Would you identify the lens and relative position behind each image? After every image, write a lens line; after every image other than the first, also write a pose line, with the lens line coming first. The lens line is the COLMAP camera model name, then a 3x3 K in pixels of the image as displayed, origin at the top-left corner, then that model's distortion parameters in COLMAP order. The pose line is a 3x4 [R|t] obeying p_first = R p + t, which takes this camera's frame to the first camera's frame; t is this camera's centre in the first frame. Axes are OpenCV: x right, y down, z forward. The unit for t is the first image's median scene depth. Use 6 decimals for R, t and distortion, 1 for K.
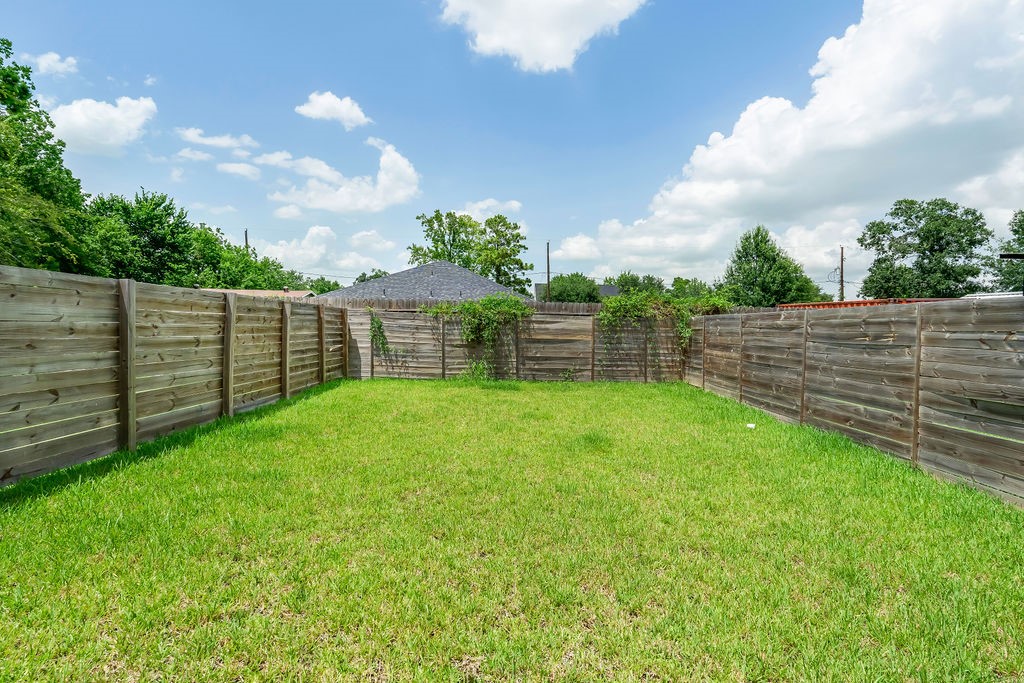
lens RADIAL K [[464.3, 0, 513.0], [0, 464.3, 328.1], [0, 0, 1]] dist [-0.023170, 0.010604]
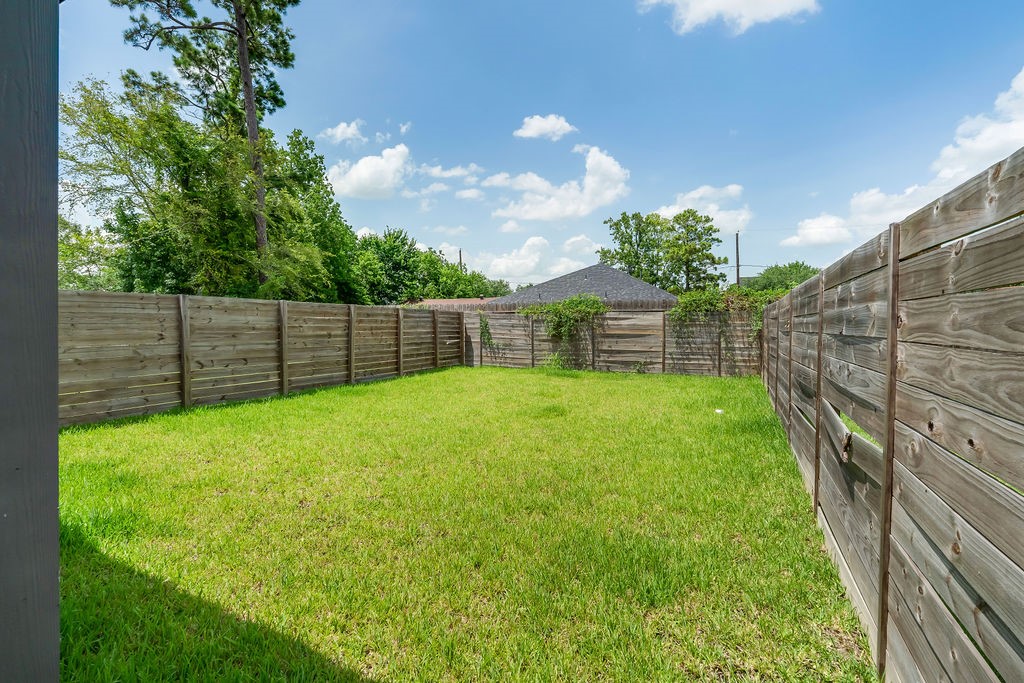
lens RADIAL K [[464.3, 0, 513.0], [0, 464.3, 328.1], [0, 0, 1]] dist [-0.023170, 0.010604]
pose [[0.888613, -0.015756, -0.458388, 0.142155], [0.014791, 0.999874, -0.005694, 0.004898], [0.458420, -0.001720, 0.888734, -0.035881]]
